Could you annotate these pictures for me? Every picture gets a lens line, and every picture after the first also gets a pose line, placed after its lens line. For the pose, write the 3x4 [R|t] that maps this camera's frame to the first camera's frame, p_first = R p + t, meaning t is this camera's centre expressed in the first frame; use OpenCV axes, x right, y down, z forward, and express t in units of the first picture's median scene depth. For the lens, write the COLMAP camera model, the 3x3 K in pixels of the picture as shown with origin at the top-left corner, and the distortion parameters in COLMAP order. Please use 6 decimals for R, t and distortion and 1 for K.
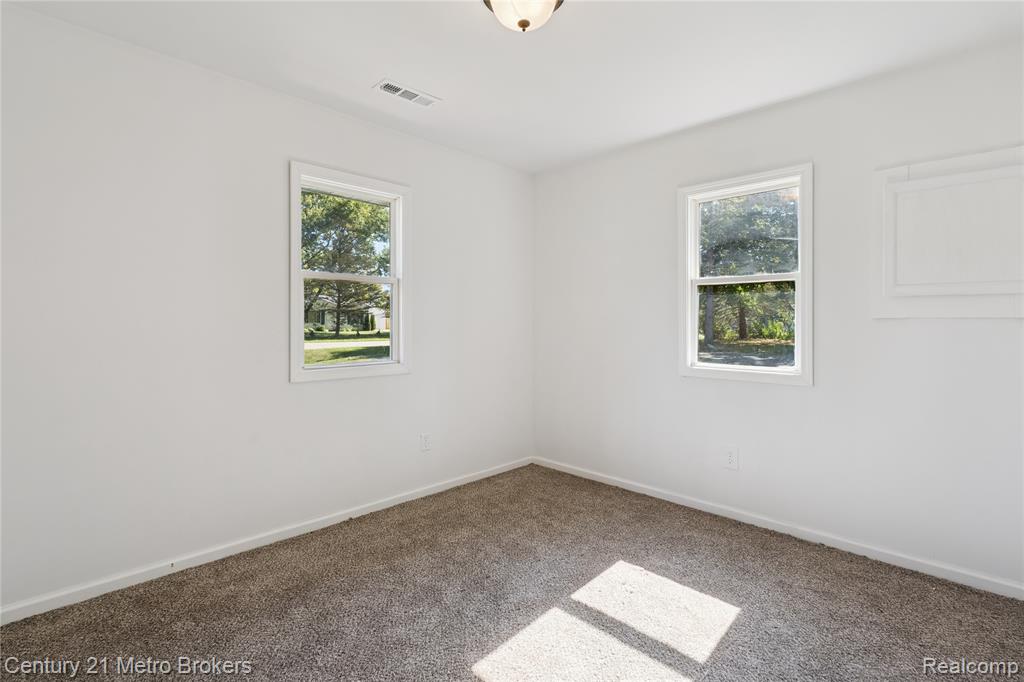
lens RADIAL K [[471.1, 0, 512.0], [0, 471.1, 341.0], [0, 0, 1]] dist [0.012814, -0.000396]
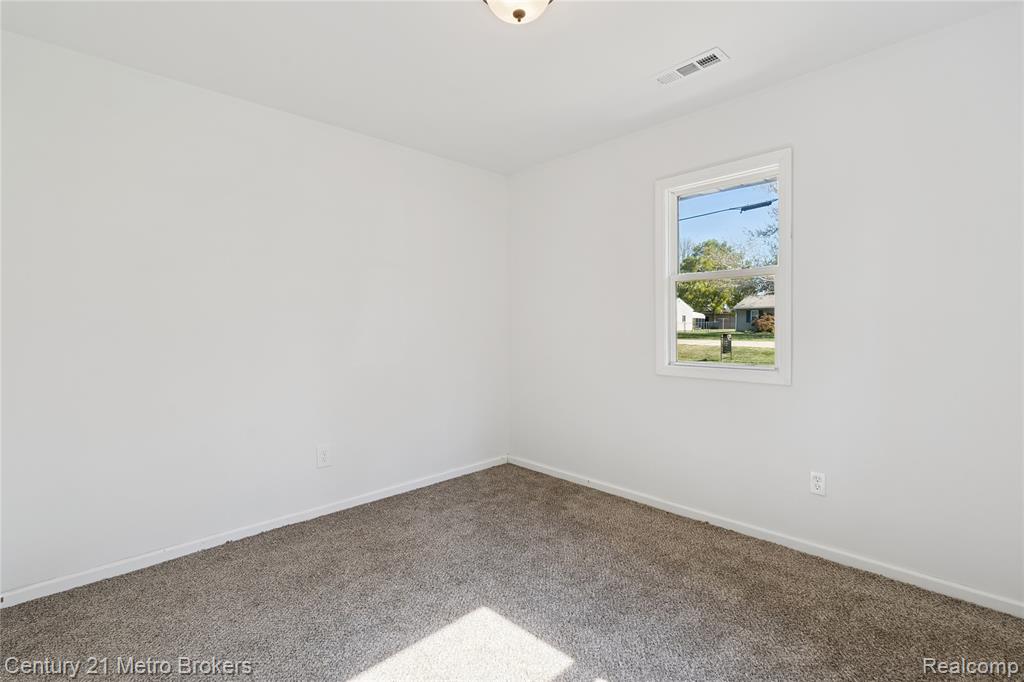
lens RADIAL K [[471.1, 0, 512.0], [0, 471.1, 341.0], [0, 0, 1]] dist [0.012814, -0.000396]
pose [[-0.036081, 0.038904, -0.998591, 0.671325], [-0.007951, 0.999199, 0.039215, -0.037249], [0.999317, 0.009355, -0.035742, 0.660701]]
